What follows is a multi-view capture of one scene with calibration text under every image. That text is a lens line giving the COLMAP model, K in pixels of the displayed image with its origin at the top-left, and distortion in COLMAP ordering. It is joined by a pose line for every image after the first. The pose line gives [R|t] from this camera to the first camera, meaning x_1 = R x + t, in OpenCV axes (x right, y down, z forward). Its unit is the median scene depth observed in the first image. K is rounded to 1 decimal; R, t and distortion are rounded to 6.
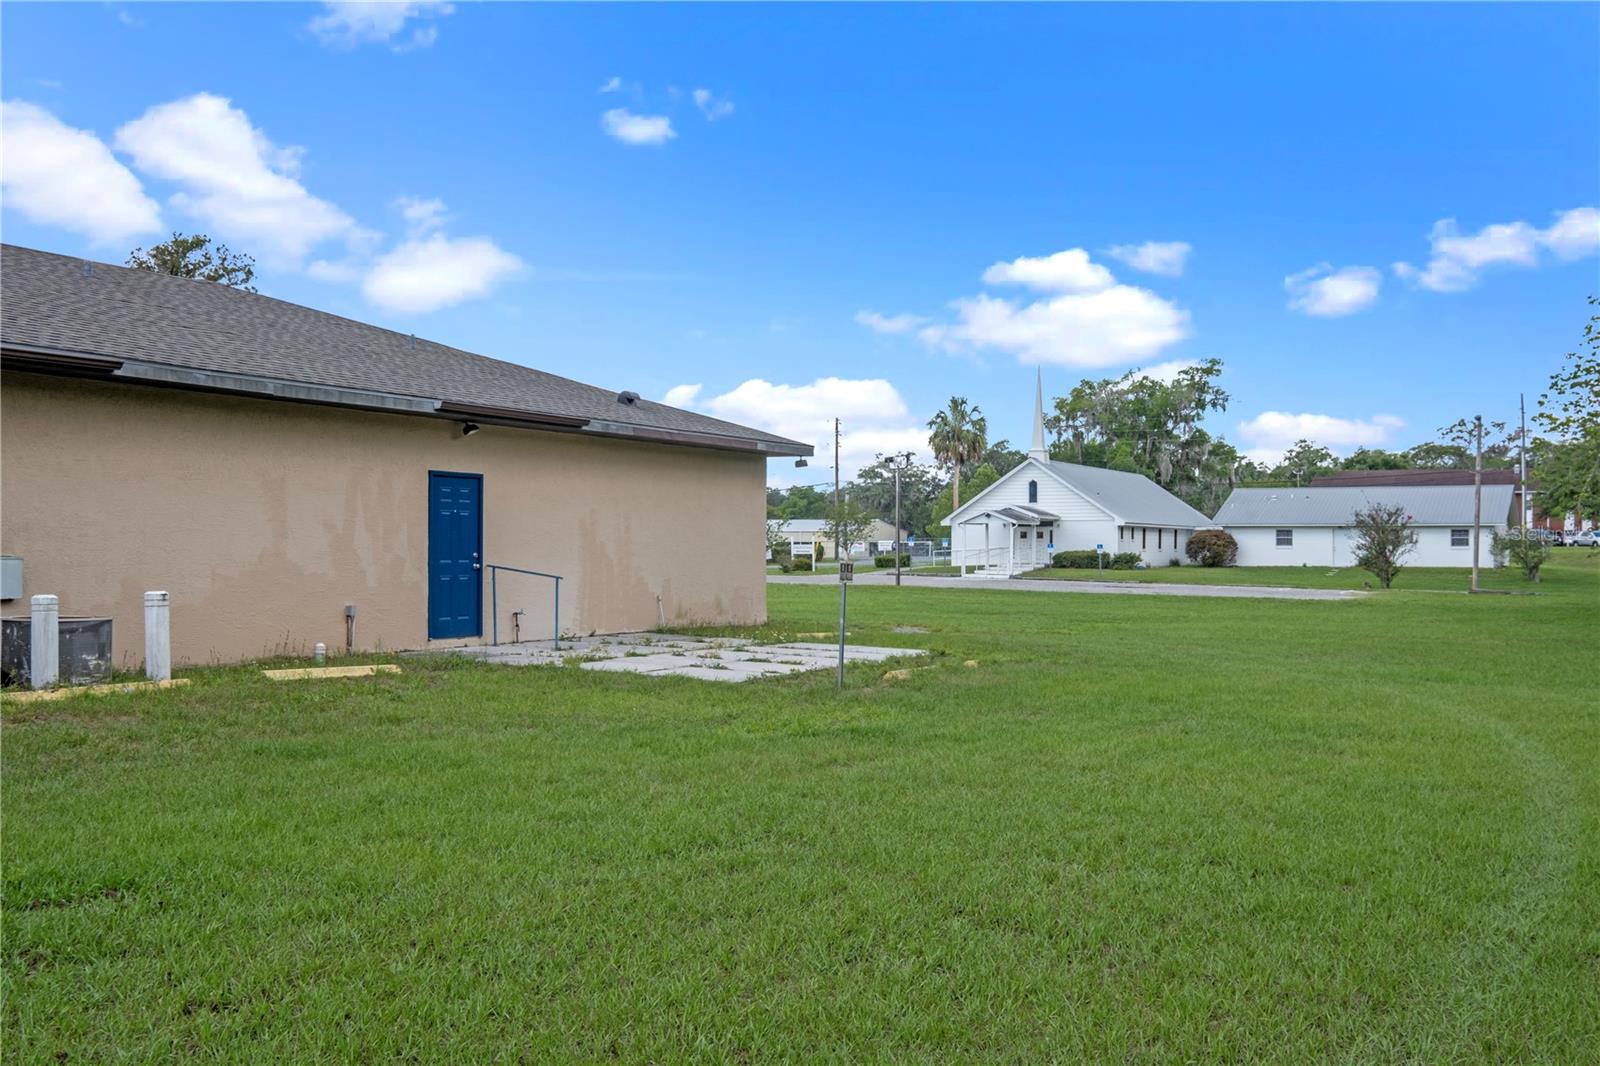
lens RADIAL K [[1663.3, 0, 800.6], [0, 1663.3, 537.2], [0, 0, 1]] dist [0.005203, 0.000000]
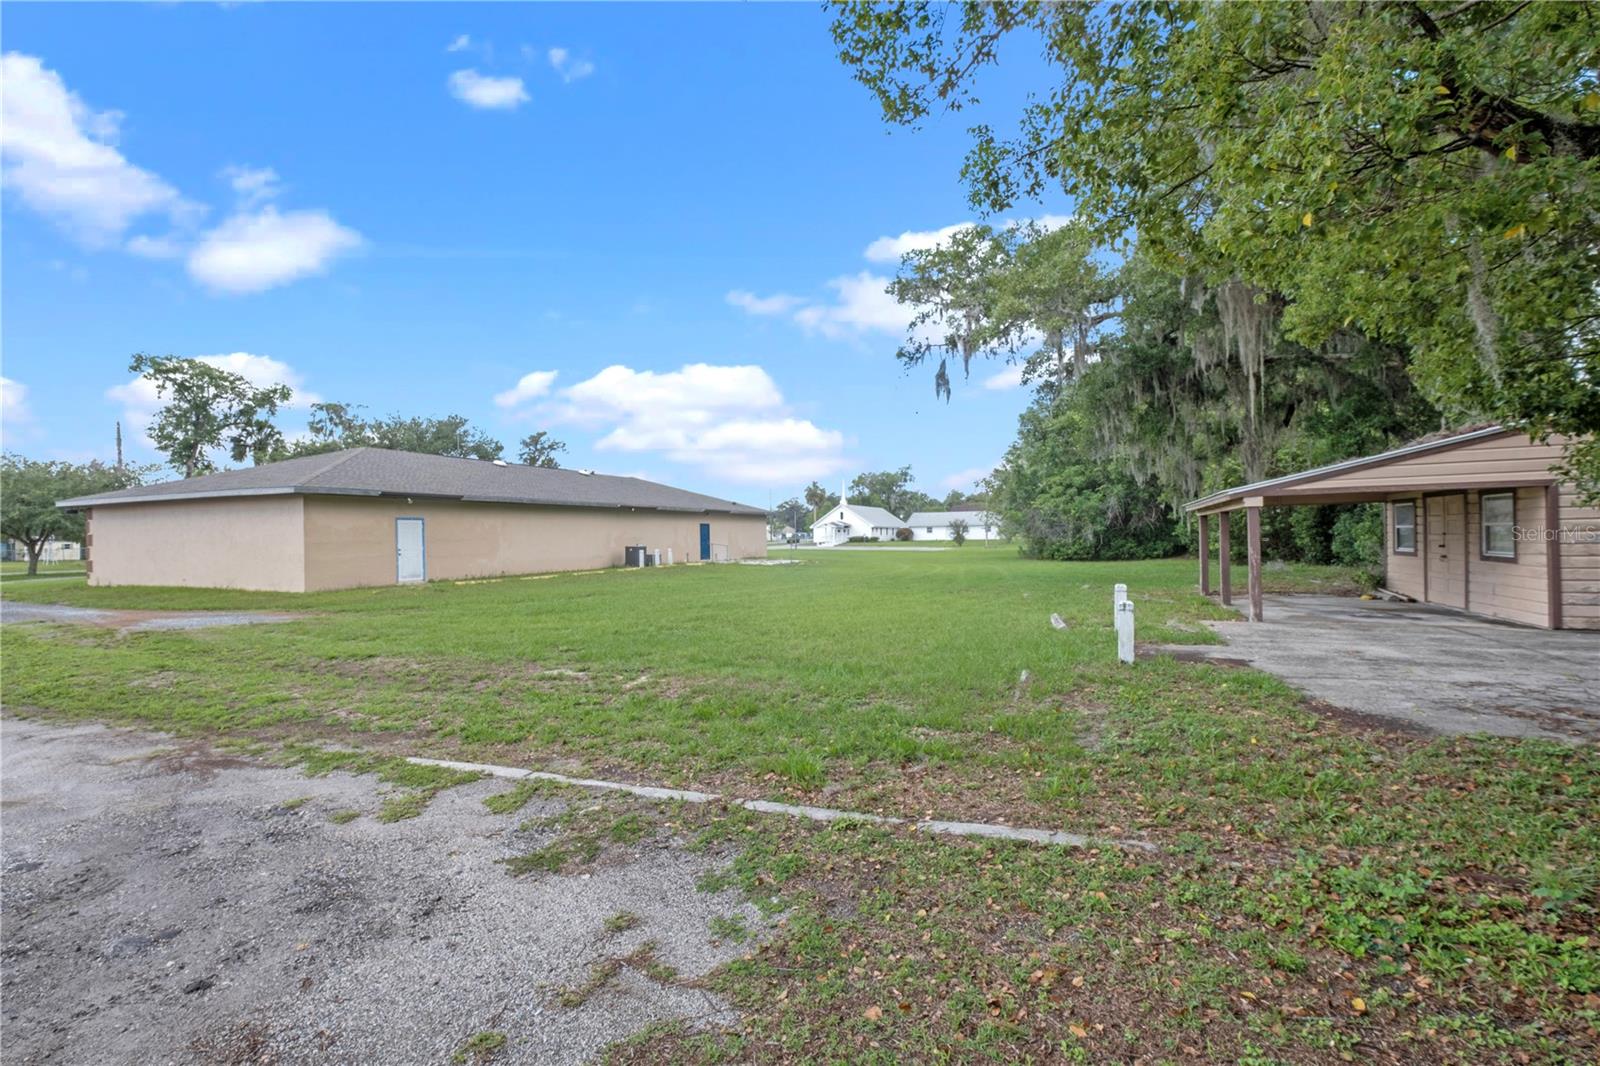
lens RADIAL K [[694.2, 0, 800.6], [0, 694.2, 536.0], [0, 0, 1]] dist [0.000991, -0.000006]
pose [[0.997294, -0.020412, 0.070628, -0.014864], [0.019968, 0.999776, 0.006981, -0.002394], [-0.070755, -0.005551, 0.997478, -0.178588]]
